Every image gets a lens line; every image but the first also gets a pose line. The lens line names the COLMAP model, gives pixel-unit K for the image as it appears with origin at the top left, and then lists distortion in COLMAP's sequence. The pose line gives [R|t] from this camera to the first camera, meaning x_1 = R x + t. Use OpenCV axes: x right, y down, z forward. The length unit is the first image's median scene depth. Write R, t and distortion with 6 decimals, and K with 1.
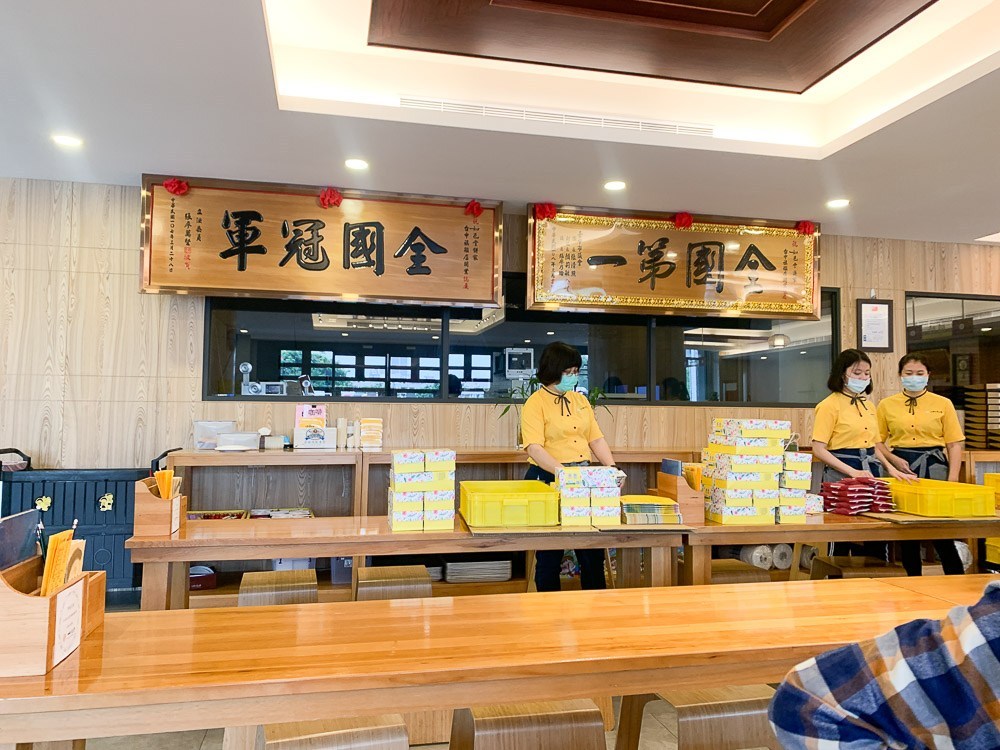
lens RADIAL K [[756.7, 0, 501.2], [0, 756.7, 379.1], [0, 0, 1]] dist [0.000778, 0.003807]
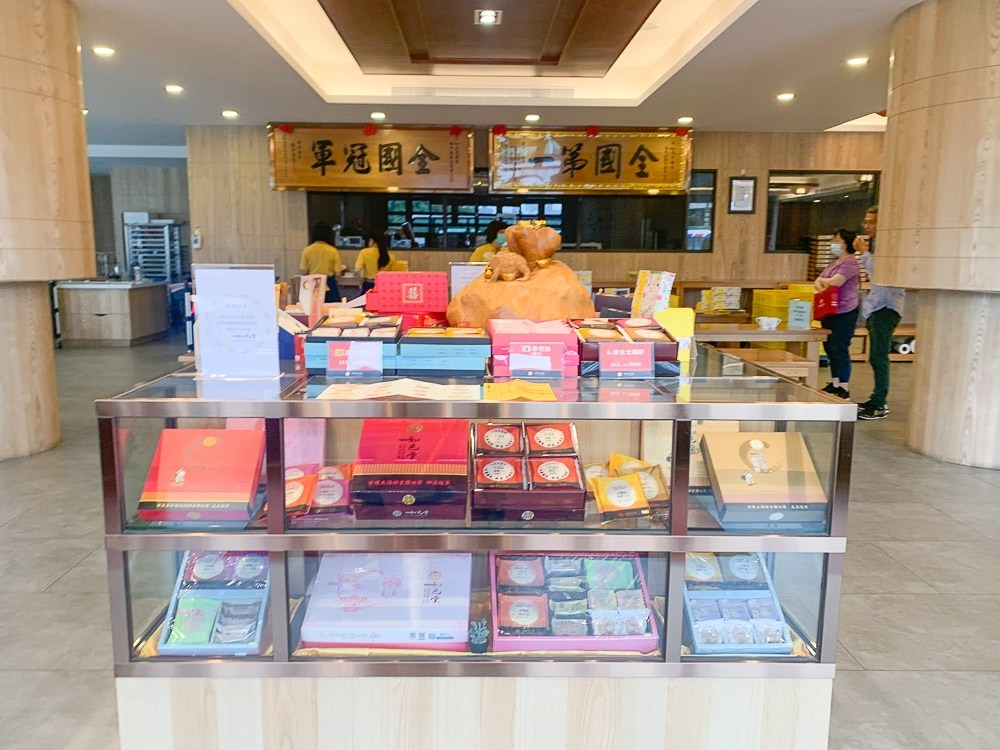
lens RADIAL K [[756.7, 0, 497.1], [0, 756.7, 372.7], [0, 0, 1]] dist [0.000778, 0.003807]
pose [[0.980061, 0.032296, -0.196054, 0.405945], [0.009081, 0.978390, 0.206569, -0.051948], [0.198488, -0.204231, 0.958589, -0.692170]]
